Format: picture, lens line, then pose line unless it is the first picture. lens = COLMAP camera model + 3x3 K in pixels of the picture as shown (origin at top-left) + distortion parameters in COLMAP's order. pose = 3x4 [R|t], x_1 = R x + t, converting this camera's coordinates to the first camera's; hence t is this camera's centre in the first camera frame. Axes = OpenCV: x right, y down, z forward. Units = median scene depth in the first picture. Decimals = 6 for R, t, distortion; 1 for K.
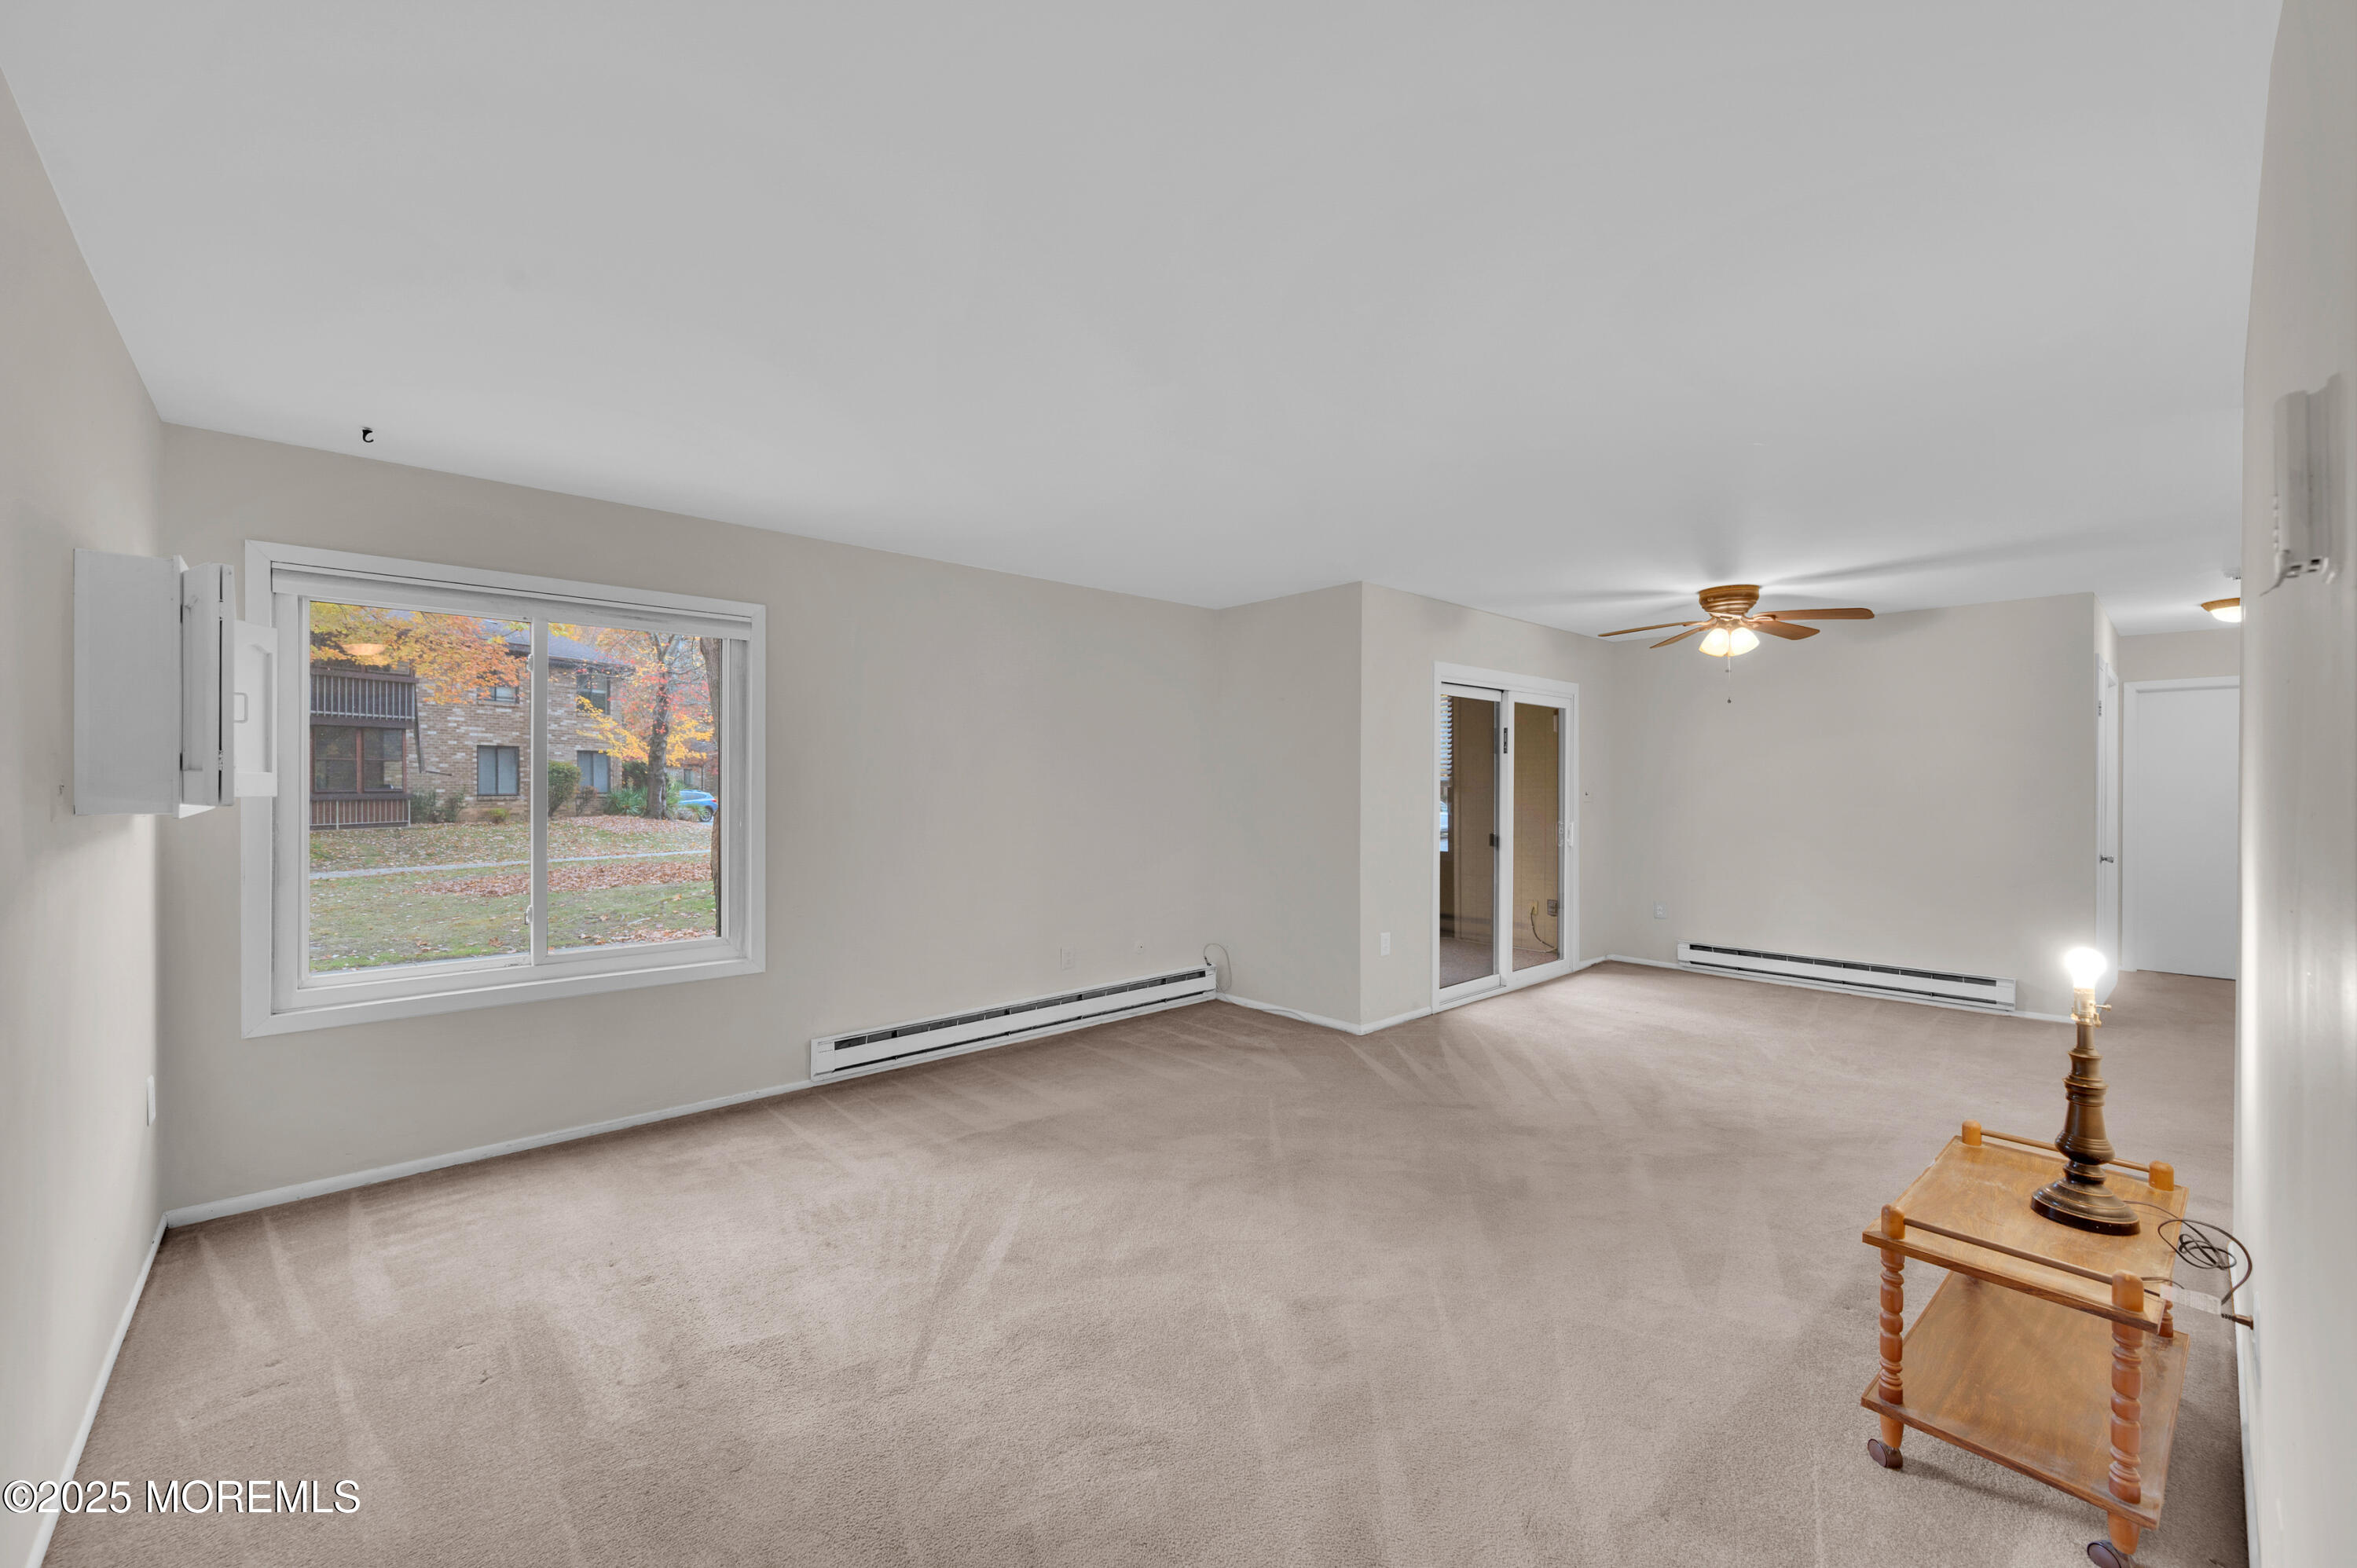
lens RADIAL K [[920.3, 0, 1188.3], [0, 920.3, 790.7], [0, 0, 1]] dist [-0.001871, -0.000343]
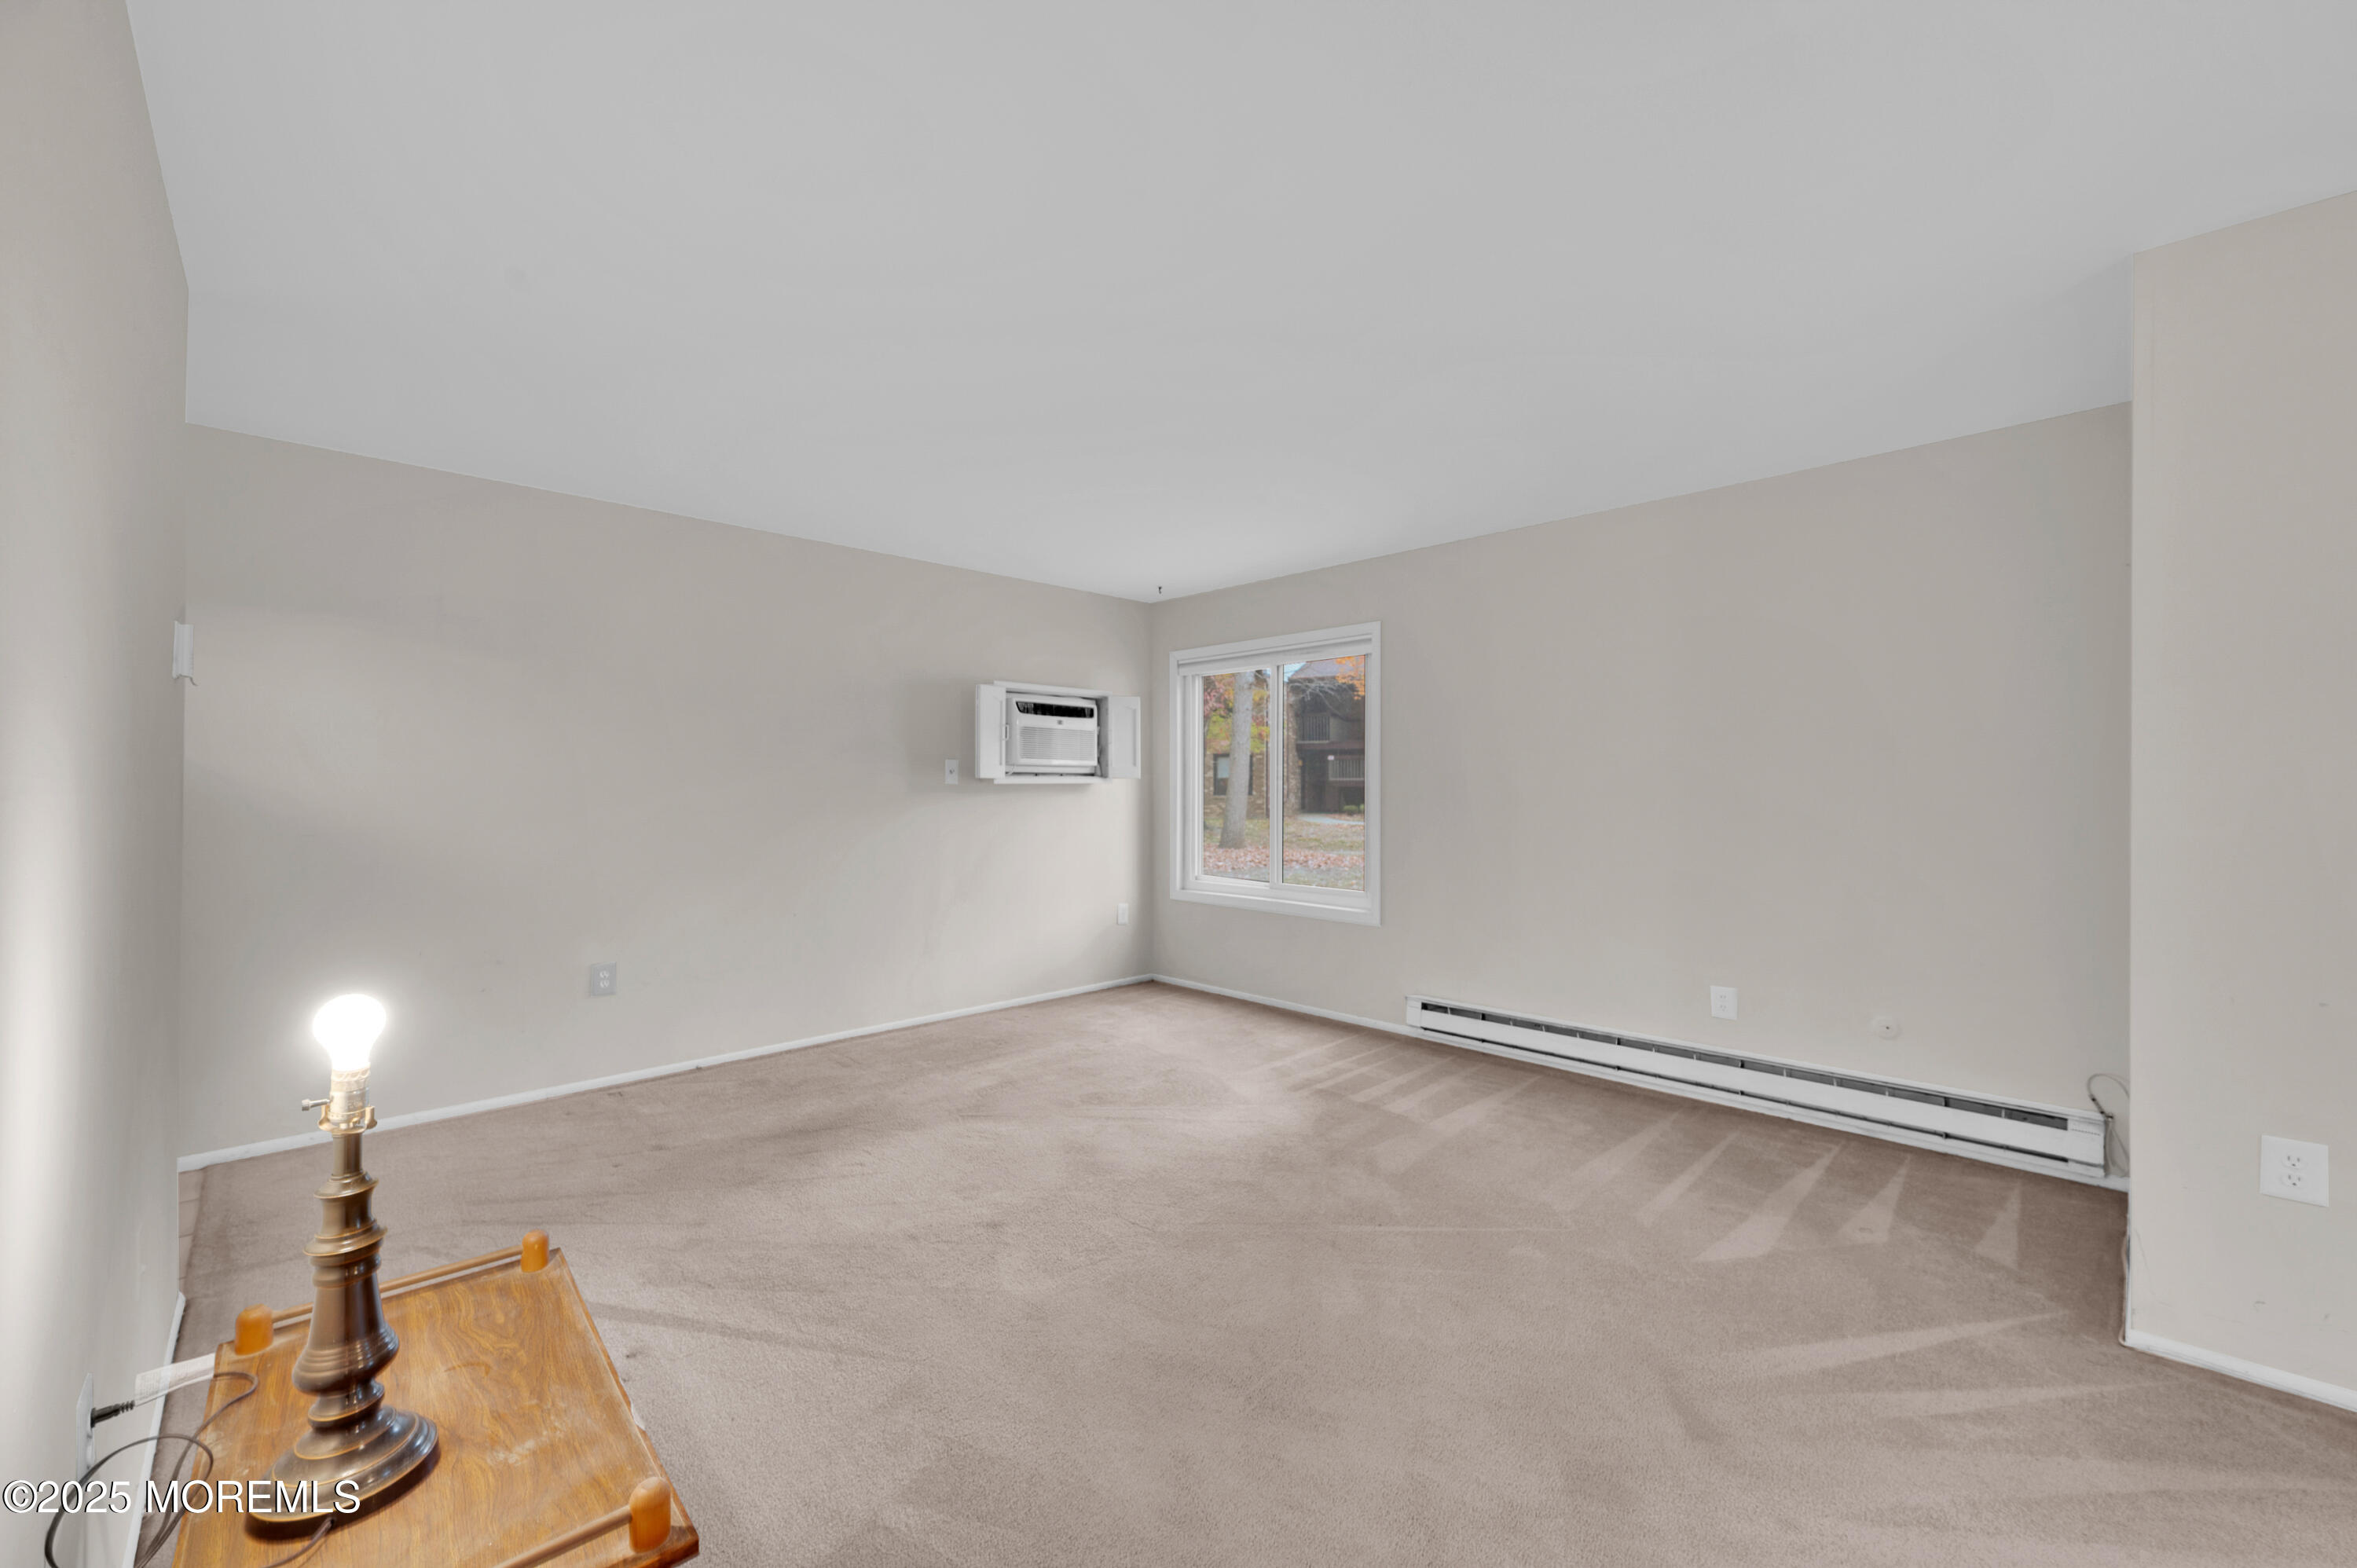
lens RADIAL K [[920.3, 0, 1188.3], [0, 920.3, 790.7], [0, 0, 1]] dist [-0.001871, -0.000343]
pose [[0.037449, 0.000772, -0.999298, 0.612113], [-0.005815, 0.999983, 0.000555, 0.018499], [0.999282, 0.005790, 0.037453, 0.586994]]
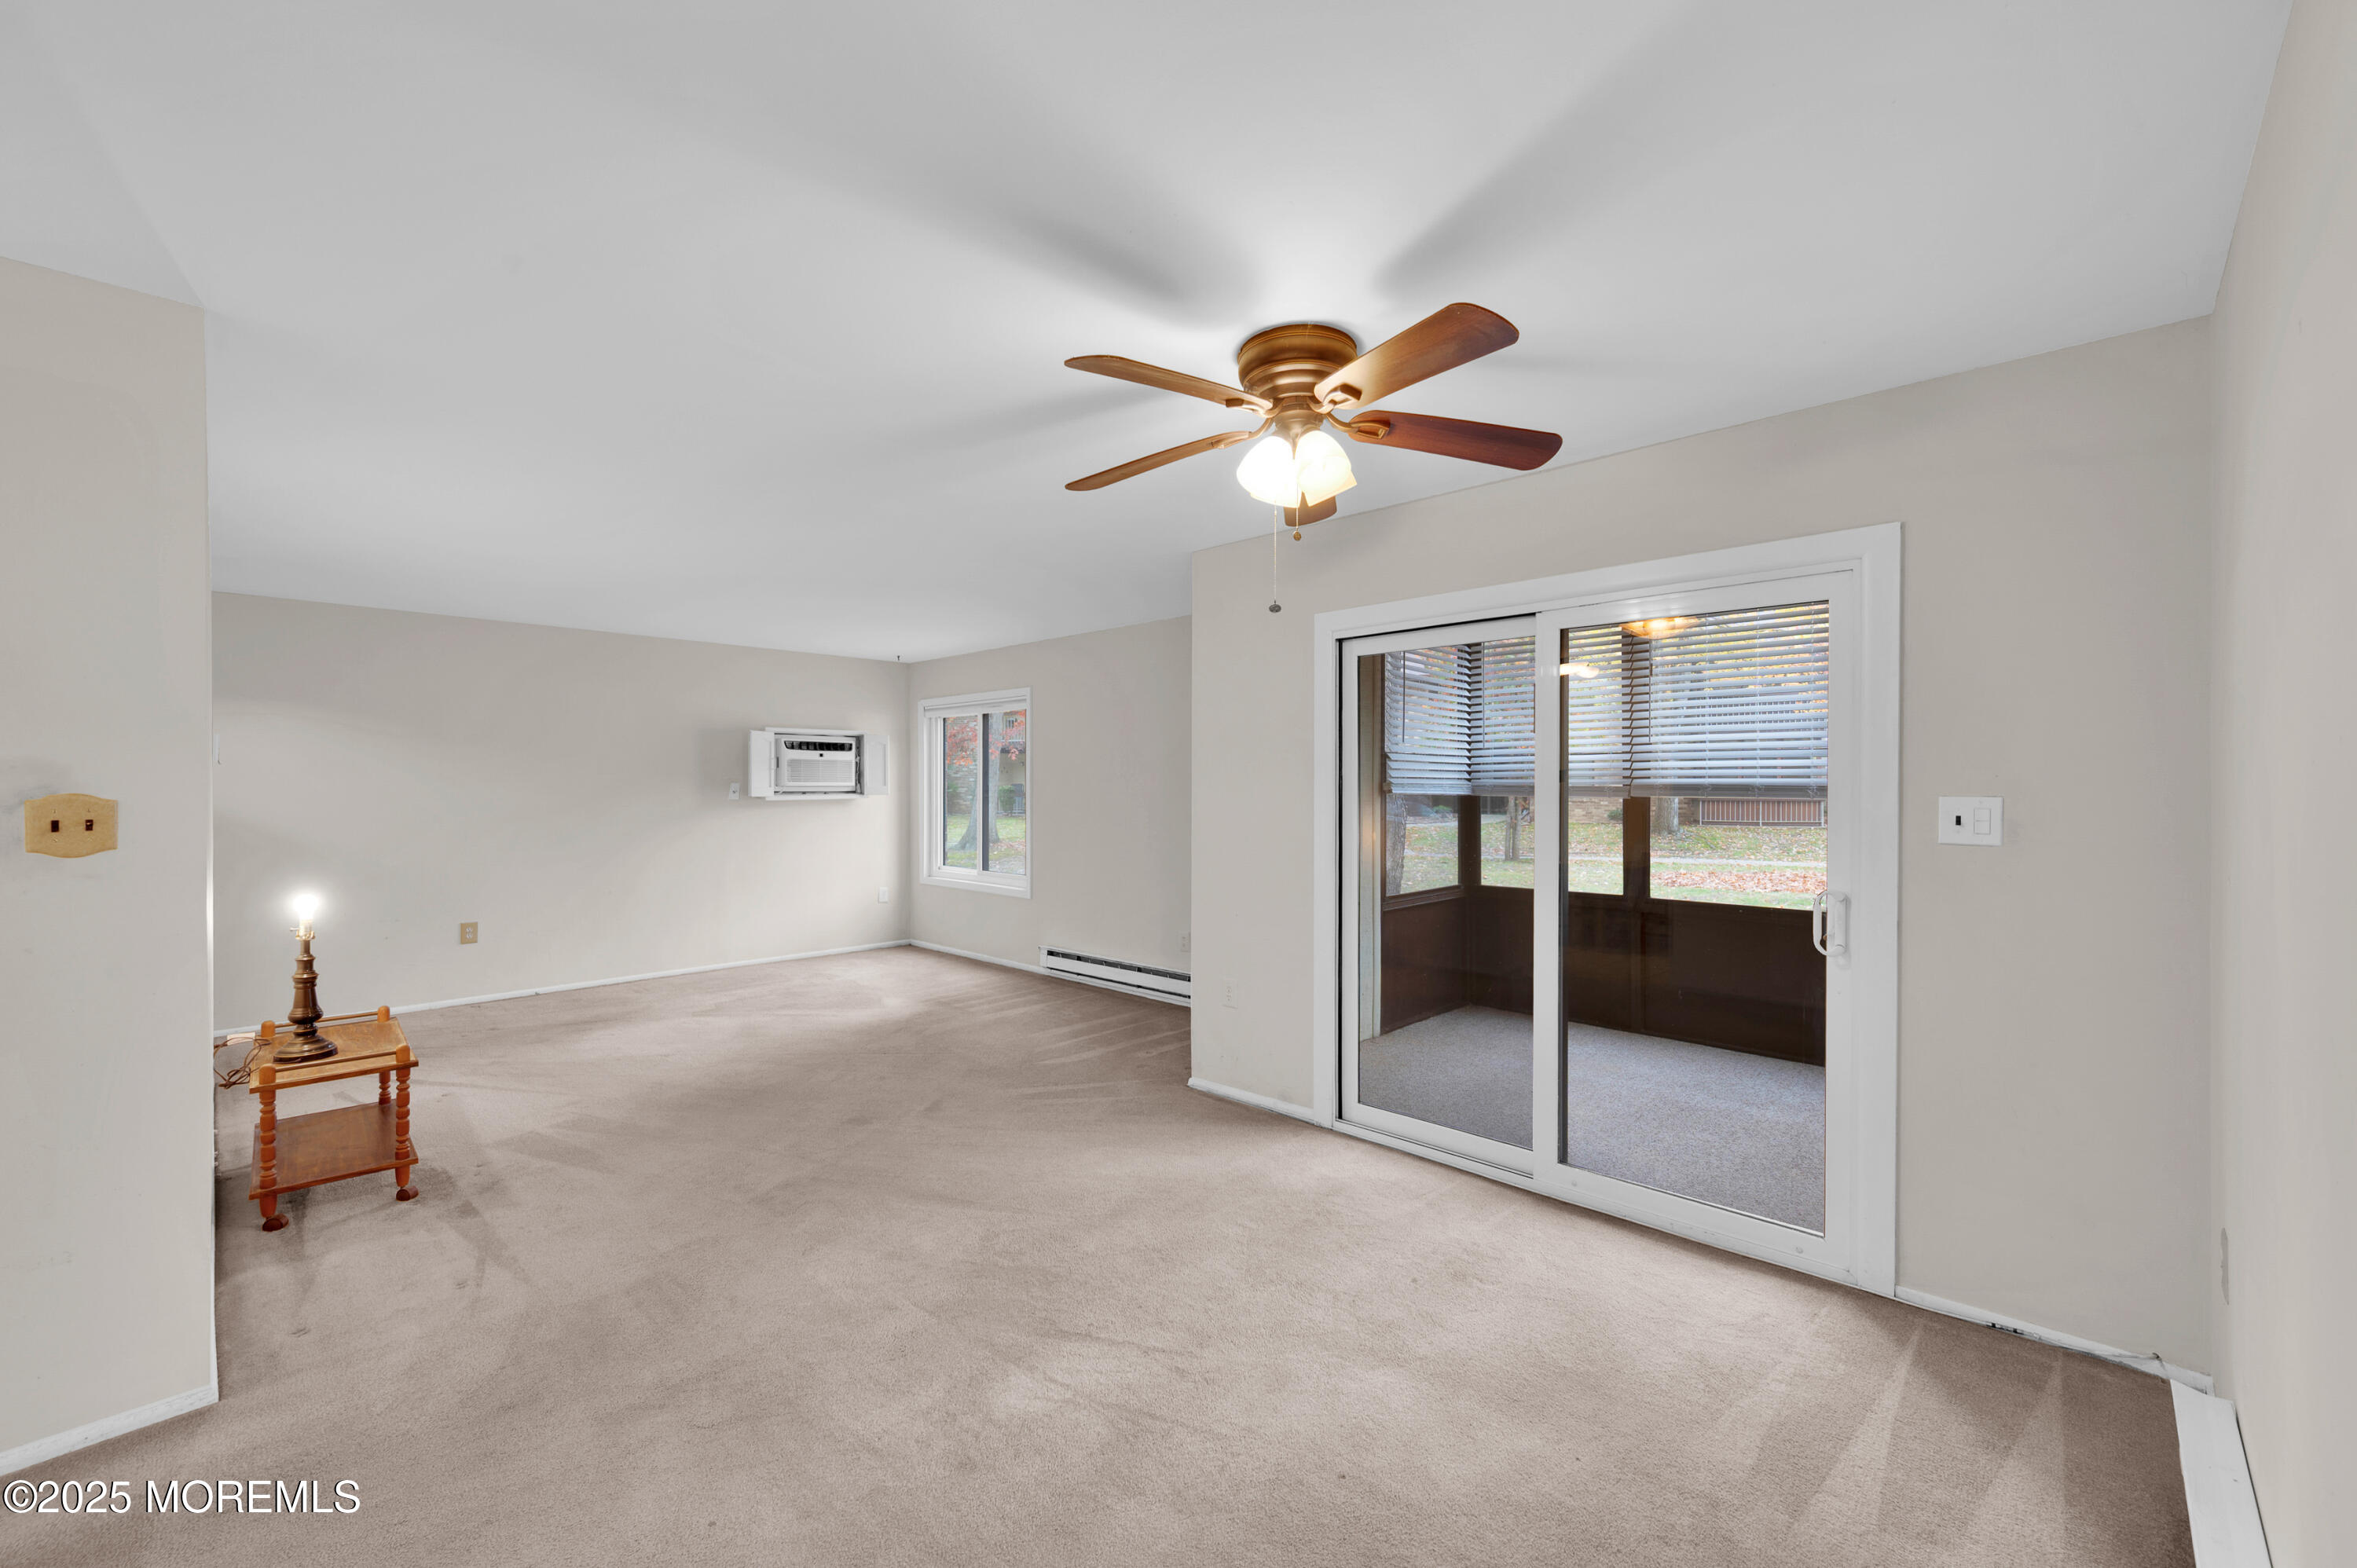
lens RADIAL K [[930.9, 0, 1181.0], [0, 930.9, 788.9], [0, 0, 1]] dist [-0.001718, -0.000037]
pose [[0.061800, 0.000320, -0.998089, 1.091497], [-0.003685, 0.999993, 0.000093, -0.008617], [0.998082, 0.003672, 0.061800, 0.981882]]
